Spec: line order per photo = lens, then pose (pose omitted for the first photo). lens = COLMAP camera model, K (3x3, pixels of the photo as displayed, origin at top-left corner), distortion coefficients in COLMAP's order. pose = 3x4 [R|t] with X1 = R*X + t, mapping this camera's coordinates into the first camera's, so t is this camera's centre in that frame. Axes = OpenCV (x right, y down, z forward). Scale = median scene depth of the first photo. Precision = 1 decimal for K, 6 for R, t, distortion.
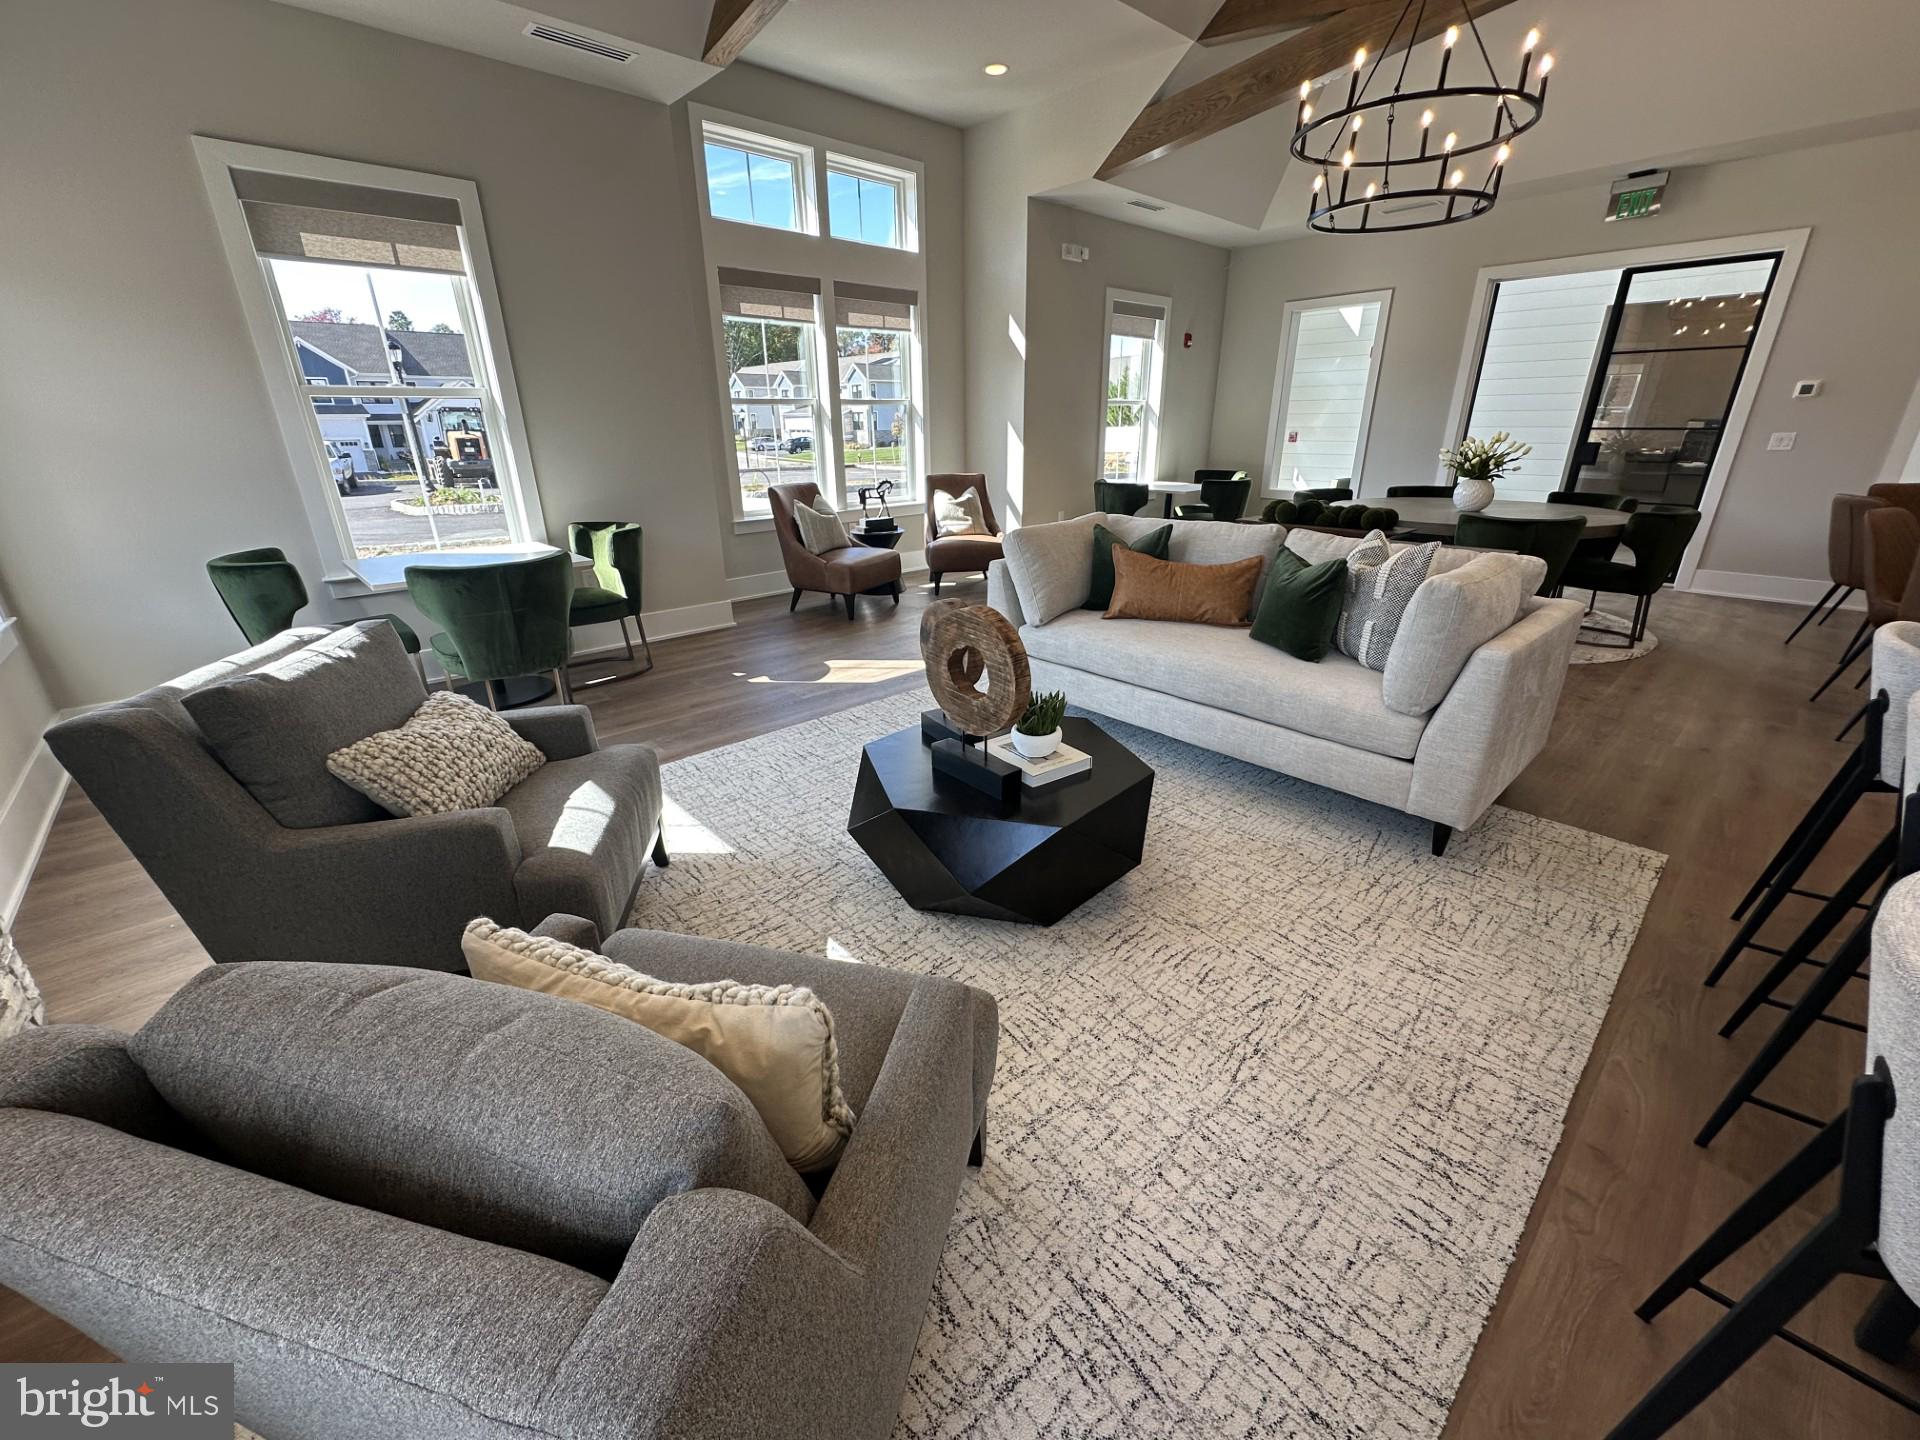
lens RADIAL K [[772.6, 0, 960.6], [0, 772.6, 721.9], [0, 0, 1]] dist [0.002440, 0.000082]
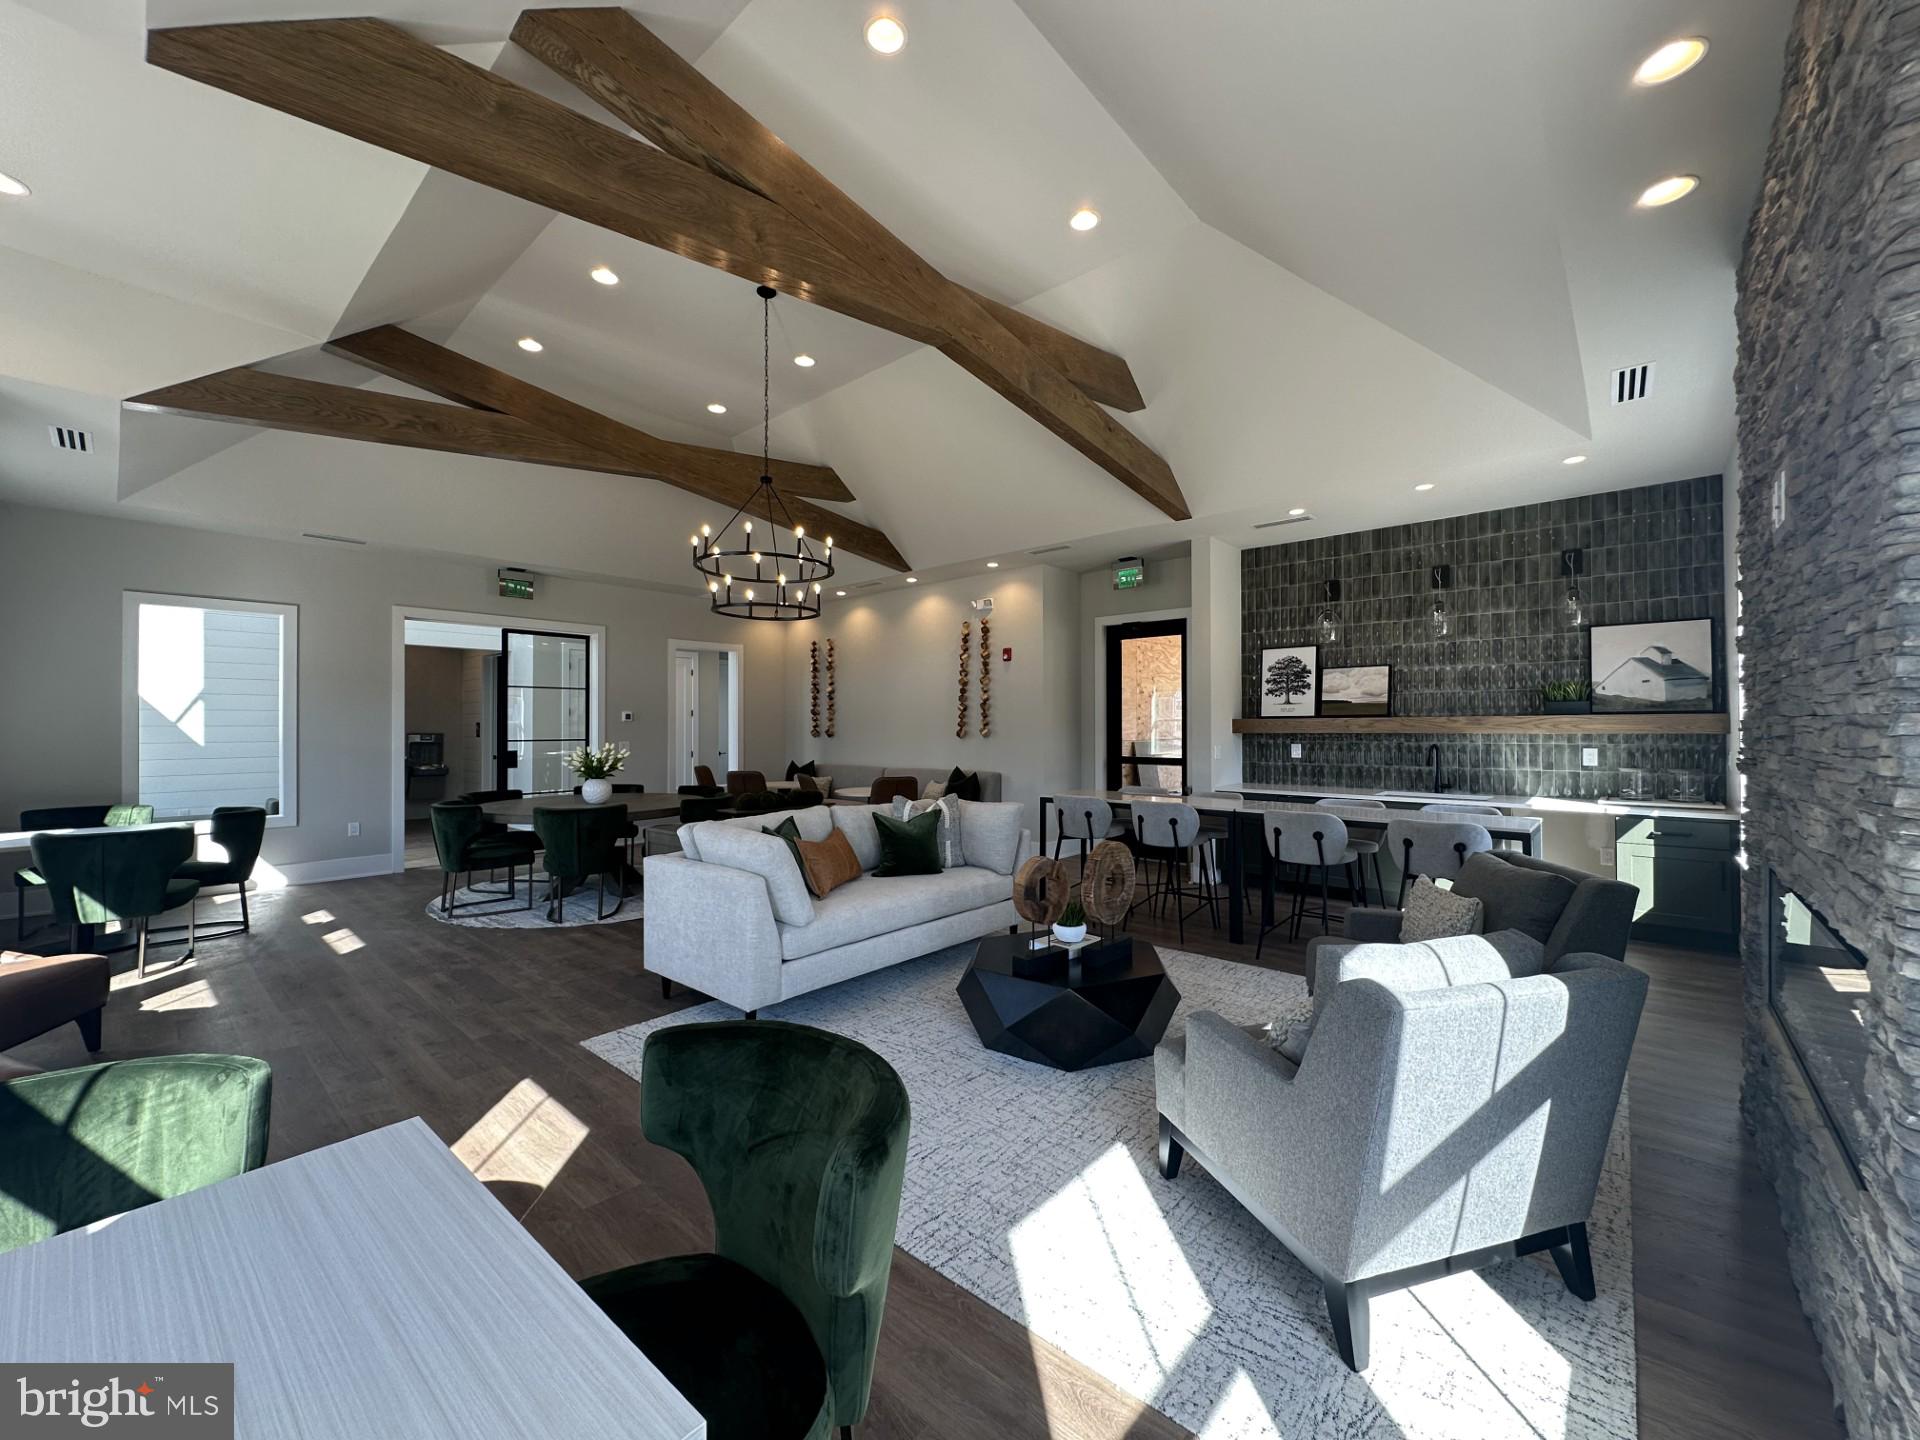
lens RADIAL K [[772.6, 0, 960.3], [0, 772.6, 718.5], [0, 0, 1]] dist [0.002440, 0.000082]
pose [[-0.110835, 0.015257, 0.993722, -1.102638], [0.364982, 0.930640, 0.026420, -0.382619], [-0.924394, 0.365618, -0.108716, 0.958479]]
